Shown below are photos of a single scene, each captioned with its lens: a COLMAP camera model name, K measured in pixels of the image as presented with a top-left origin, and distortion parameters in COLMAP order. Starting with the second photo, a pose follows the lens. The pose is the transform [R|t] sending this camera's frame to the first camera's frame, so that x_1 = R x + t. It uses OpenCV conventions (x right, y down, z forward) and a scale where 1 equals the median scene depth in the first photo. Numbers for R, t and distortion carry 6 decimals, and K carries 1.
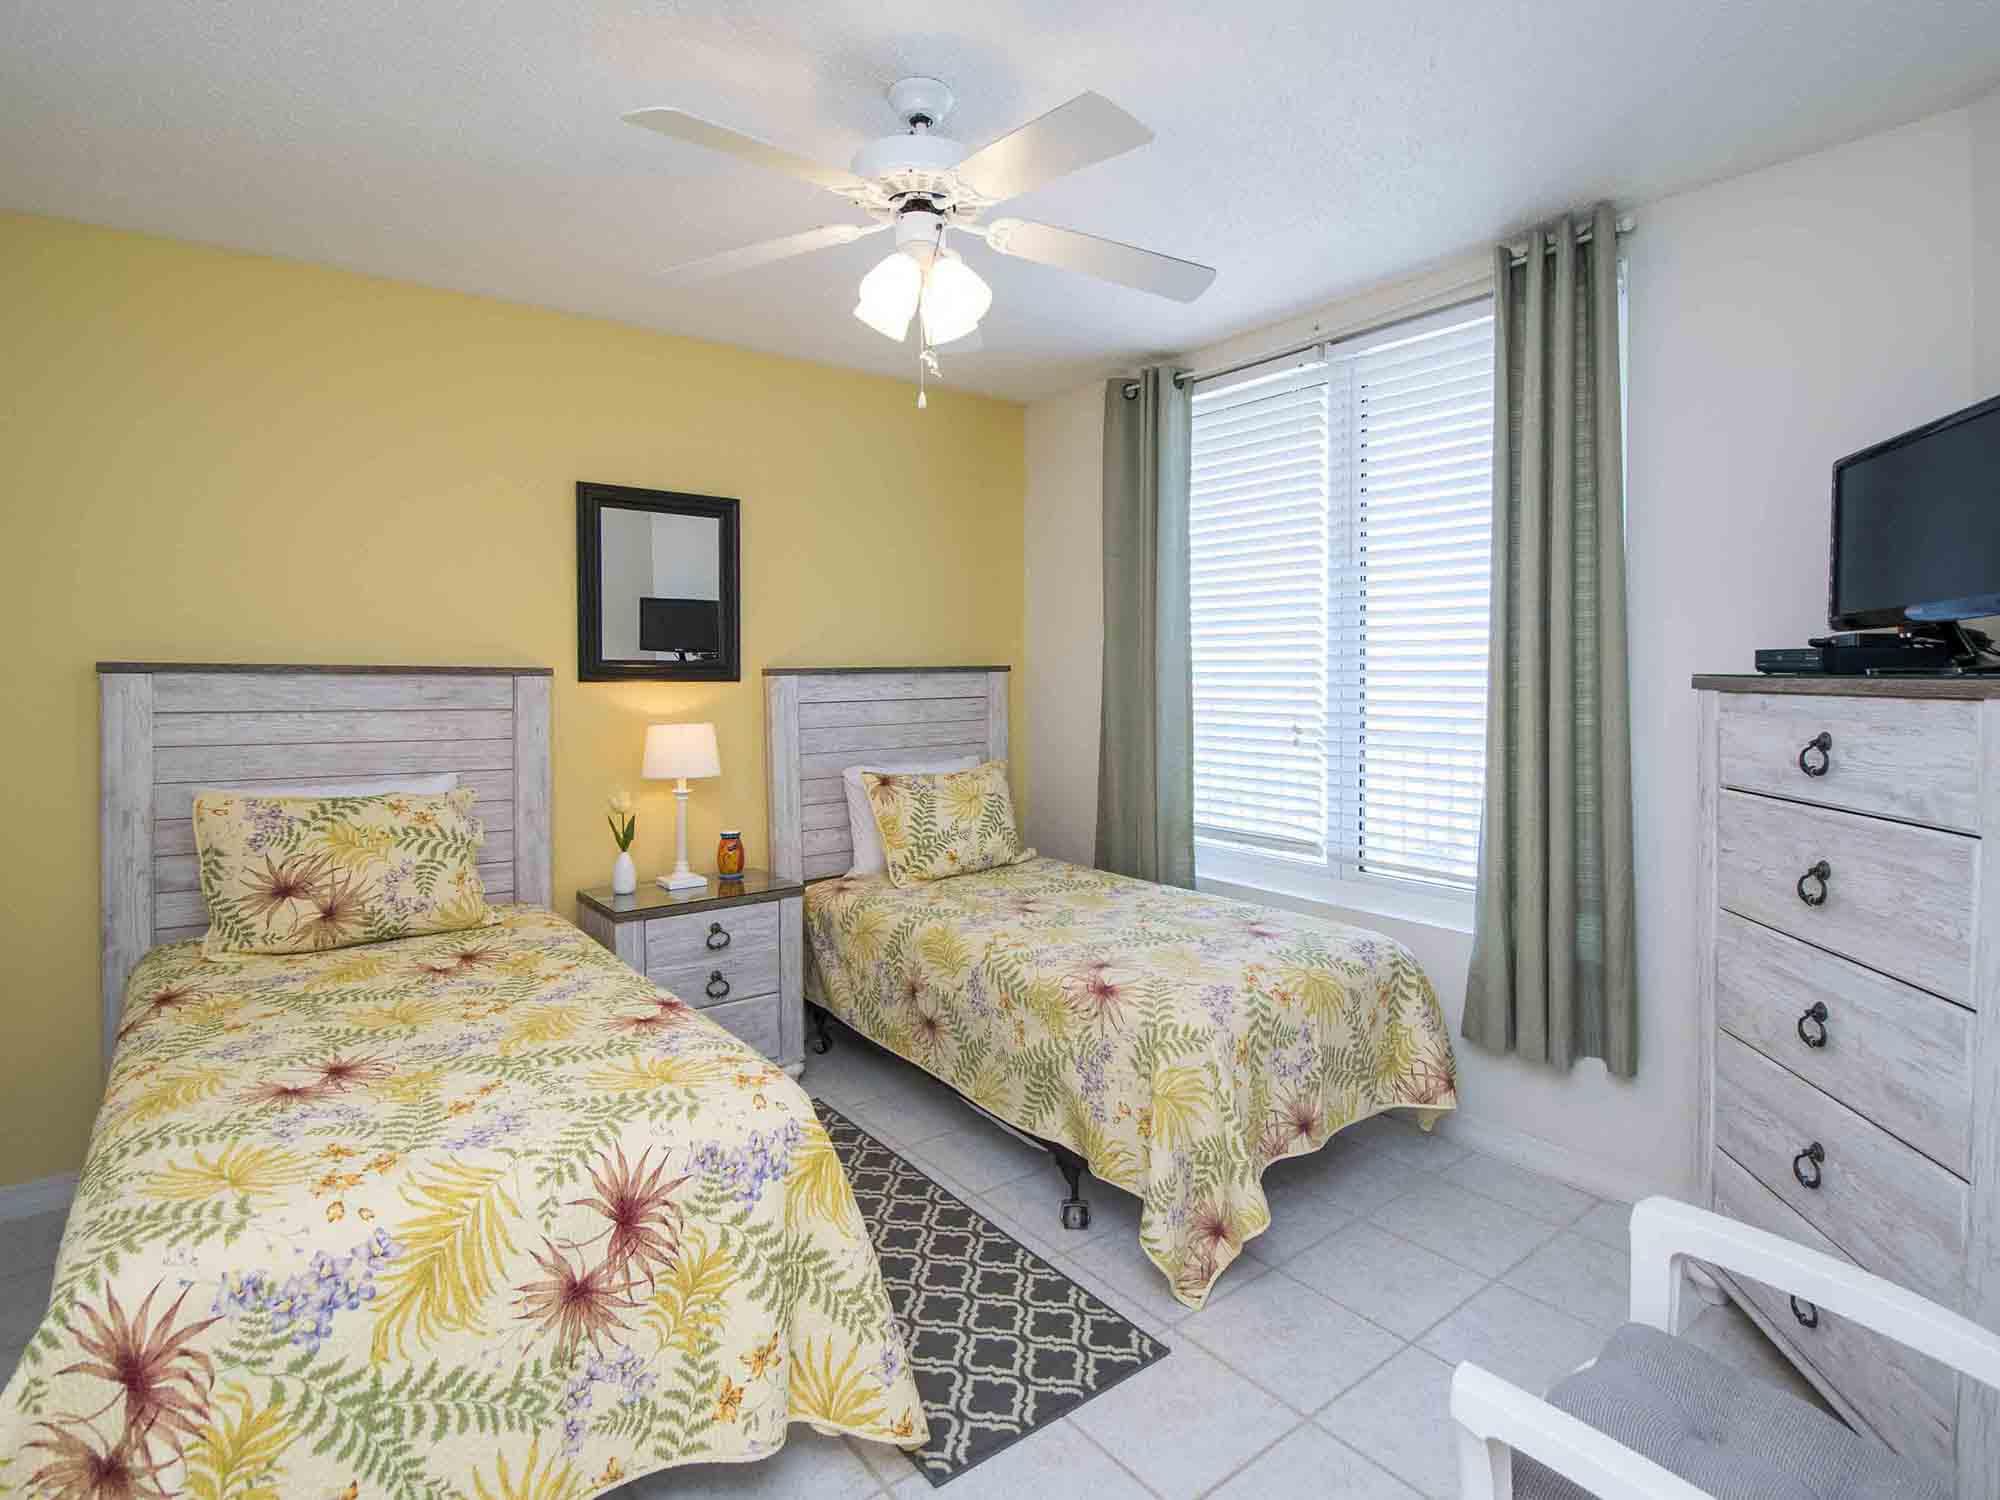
lens RADIAL K [[1056.2, 0, 1023.8], [0, 1056.2, 723.1], [0, 0, 1]] dist [-0.003885, -0.019858]
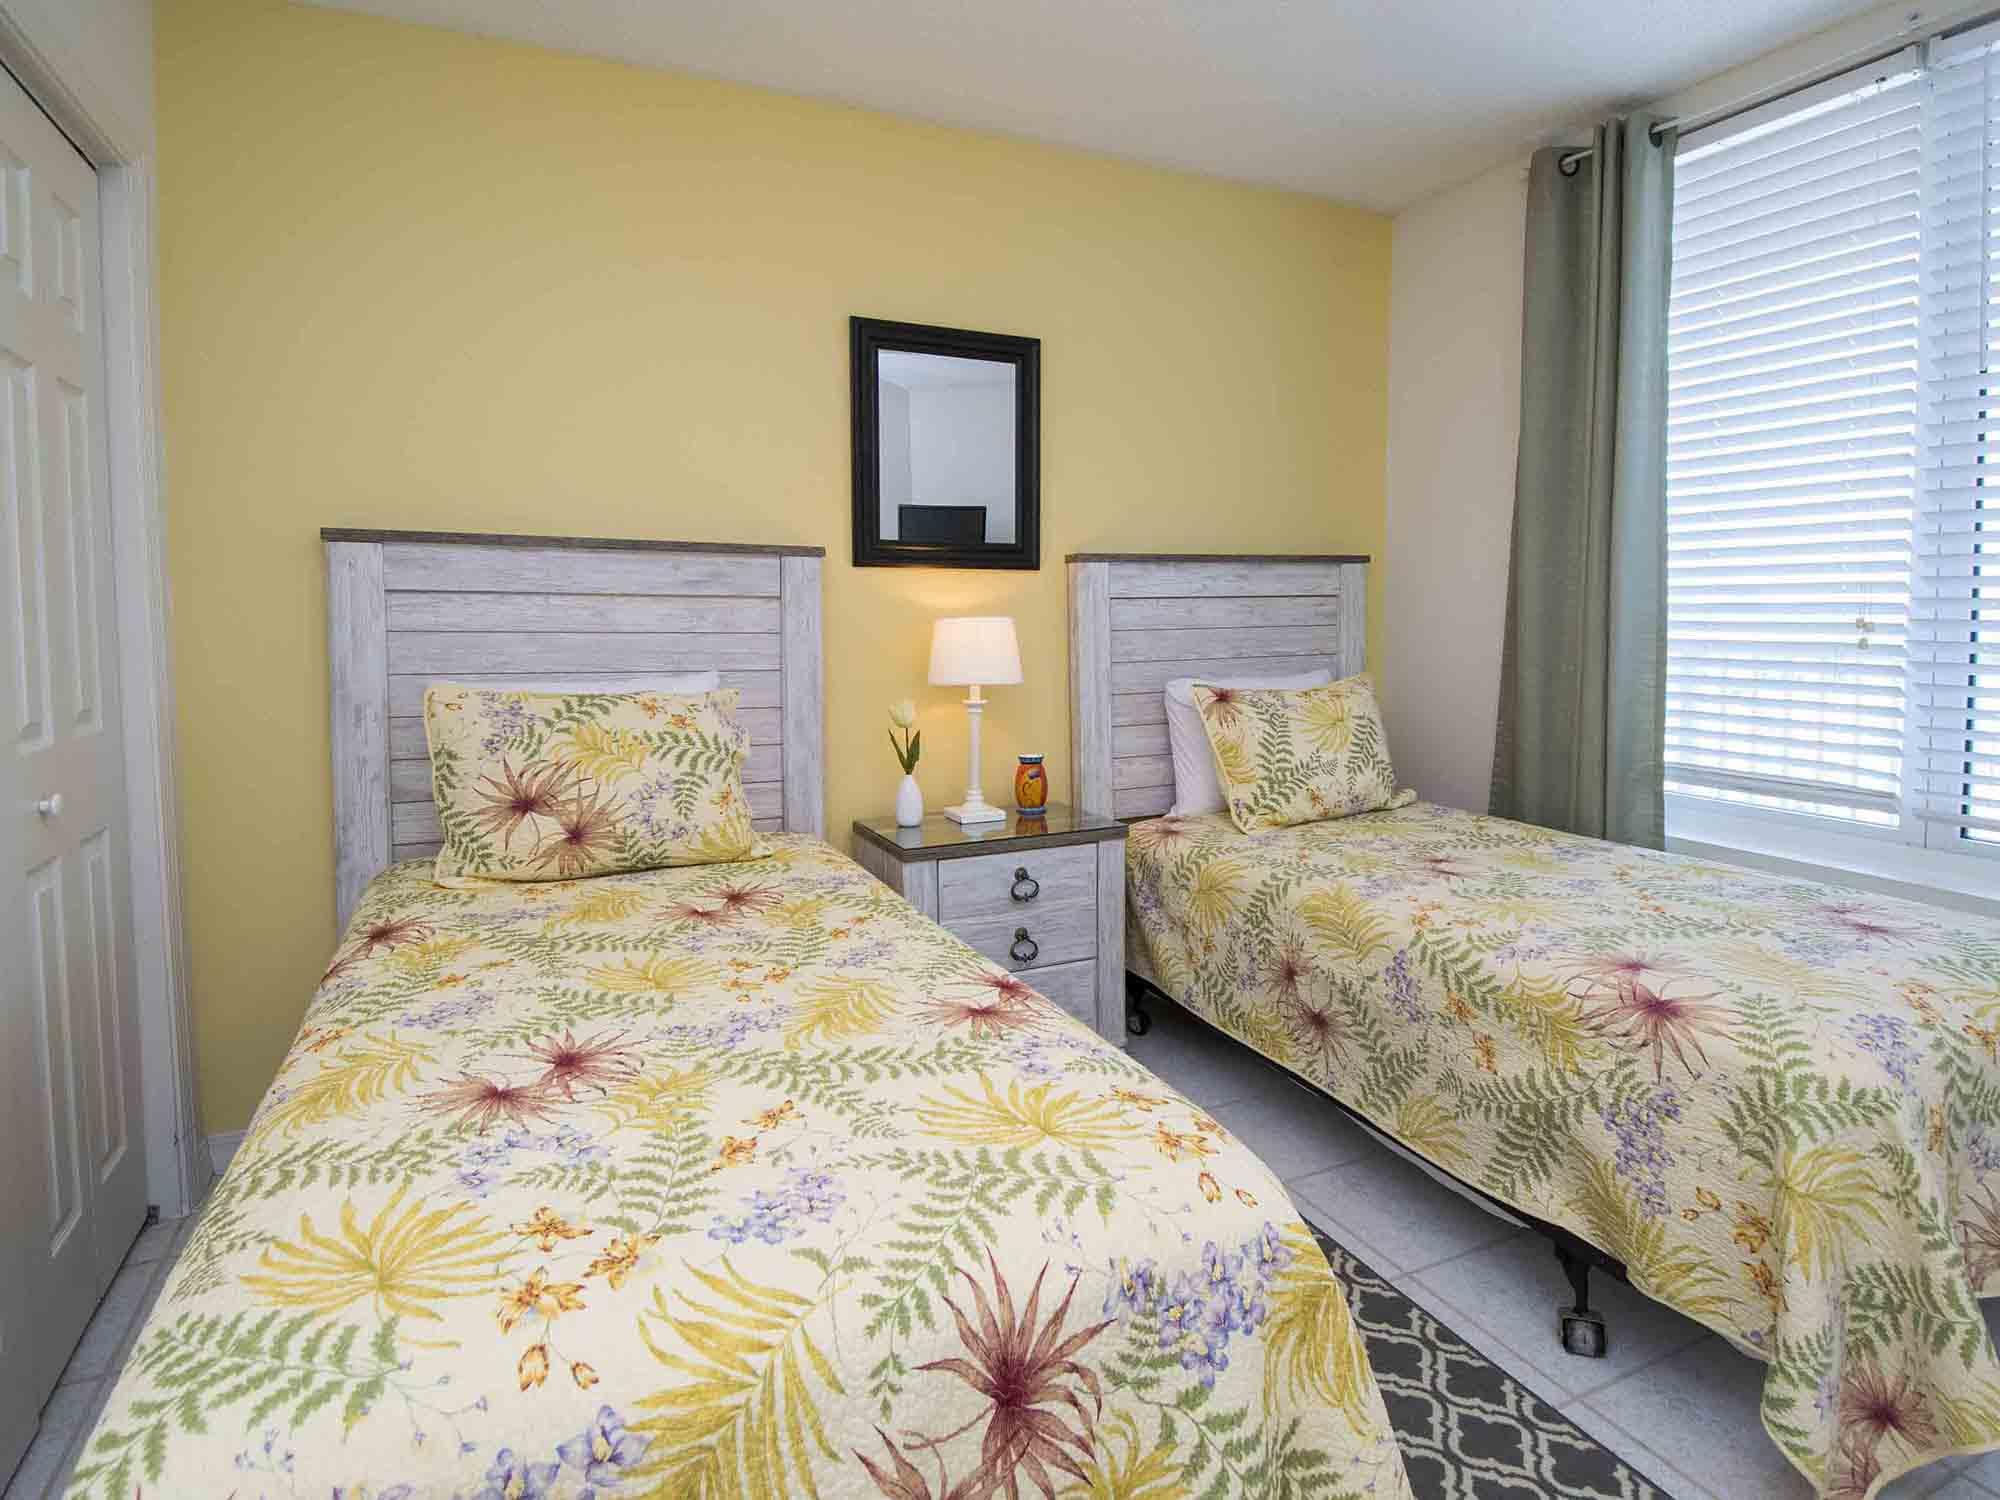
lens RADIAL K [[1056.2, 0, 1000.0], [0, 1056.2, 750.3], [0, 0, 1]] dist [-0.003885, -0.019858]
pose [[0.973867, 0.027149, -0.225491, -0.161726], [-0.010028, 0.997002, 0.076726, 0.051199], [0.226898, -0.072460, 0.971219, 0.289684]]
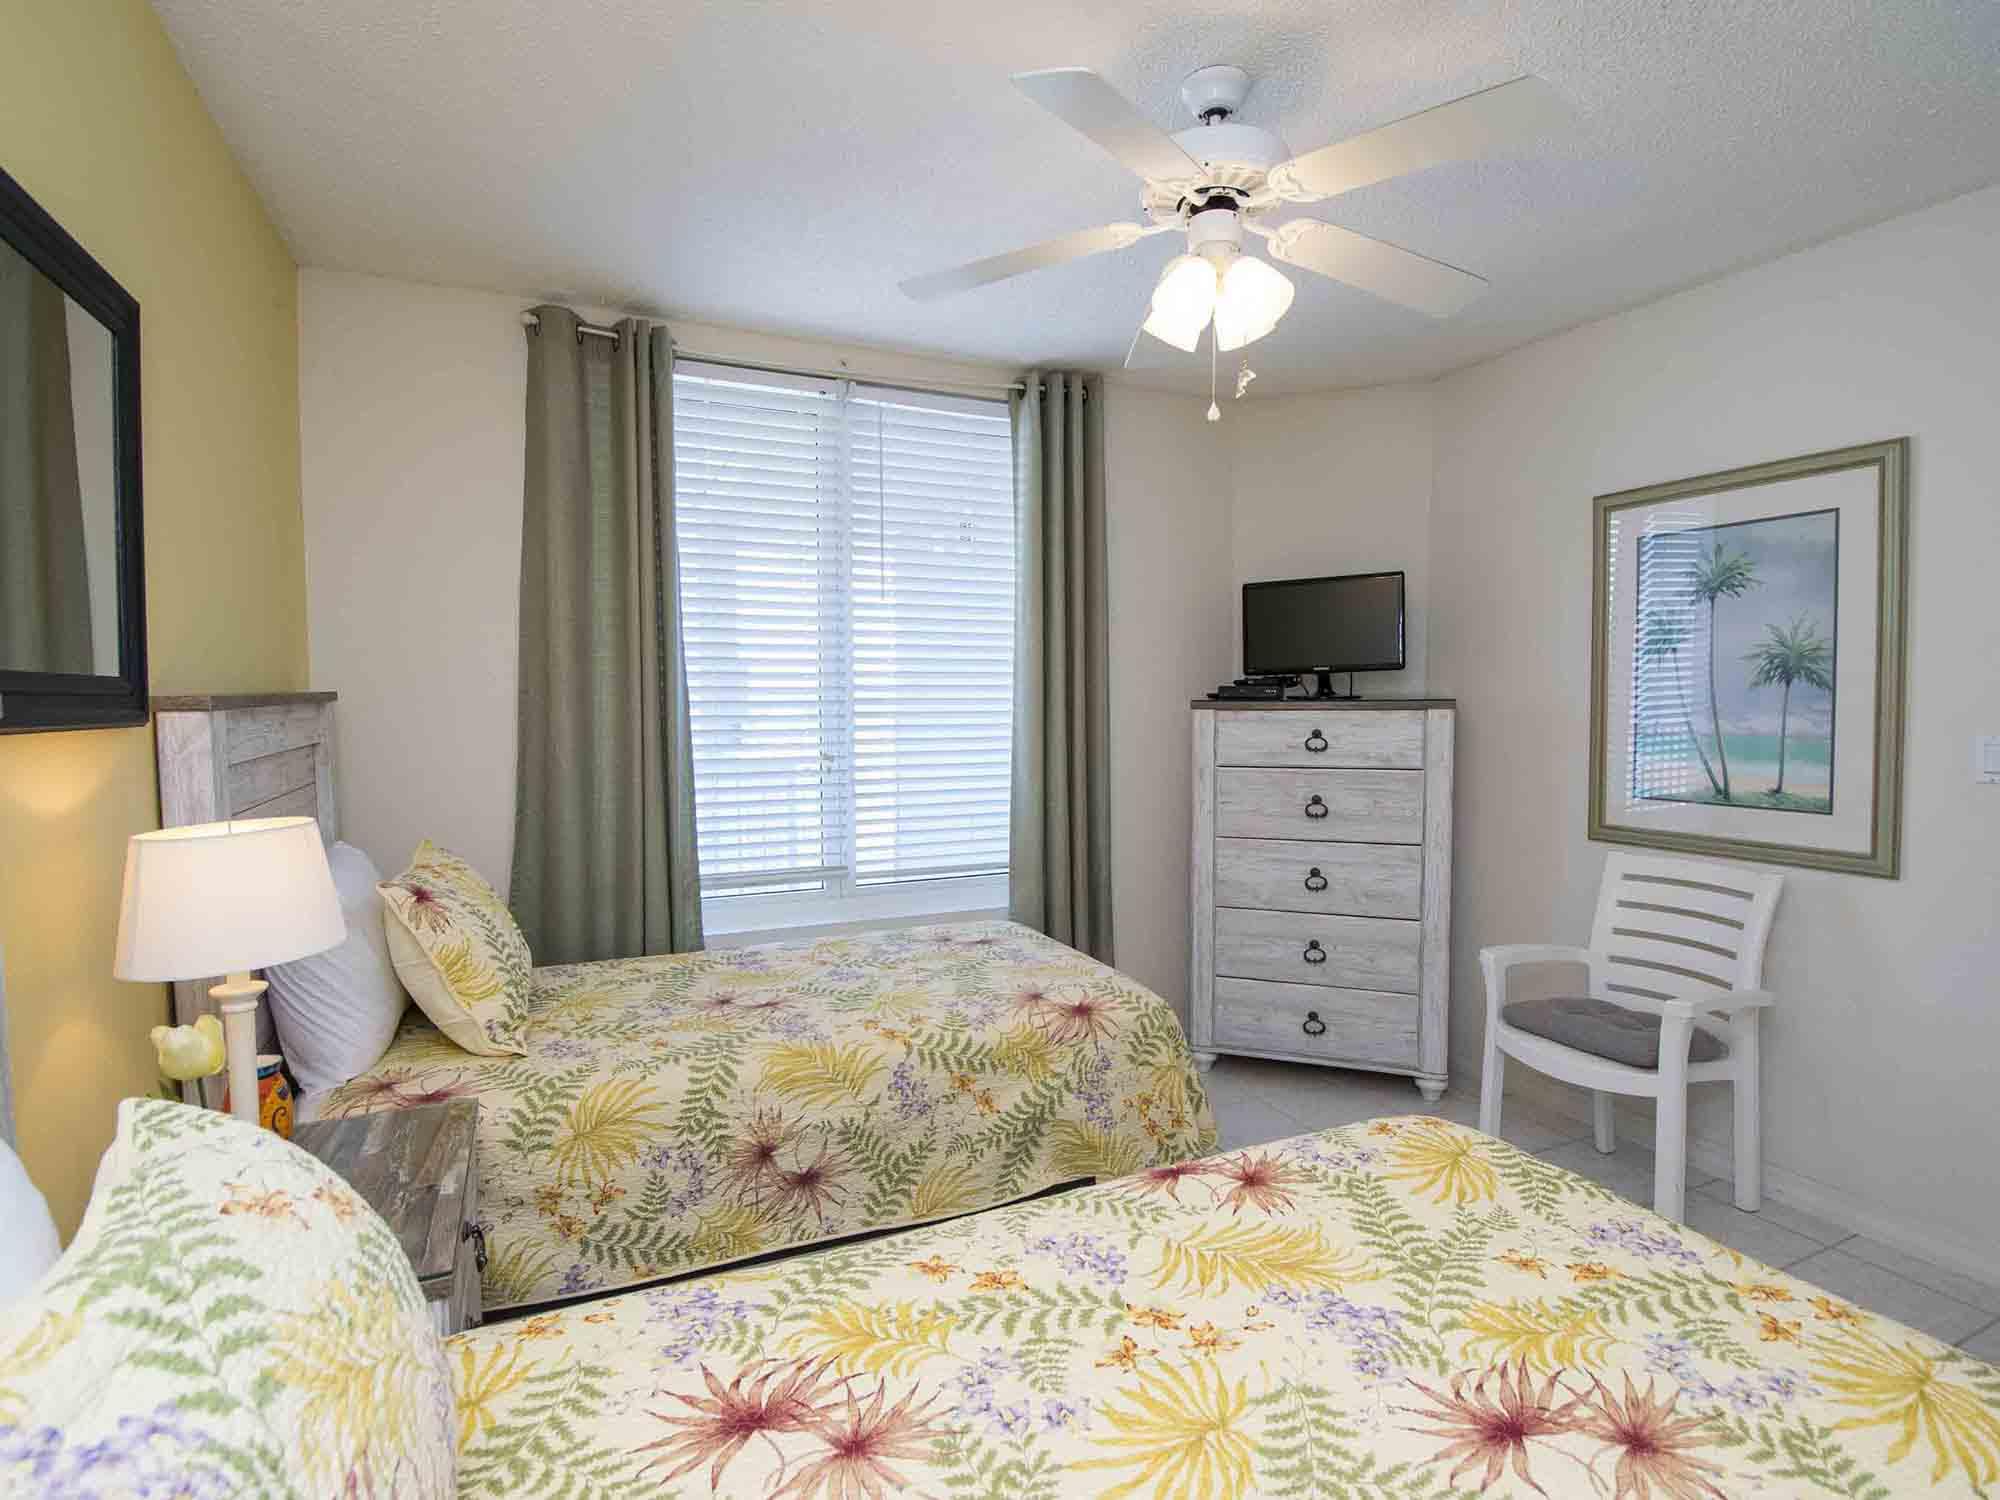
lens RADIAL K [[1056.2, 0, 981.8], [0, 1056.2, 763.9], [0, 0, 1]] dist [-0.003885, -0.019858]
pose [[0.205016, -0.062041, 0.976790, -0.872752], [0.052553, 0.997247, 0.052310, -0.041239], [-0.977347, 0.040609, 0.207712, 0.817461]]
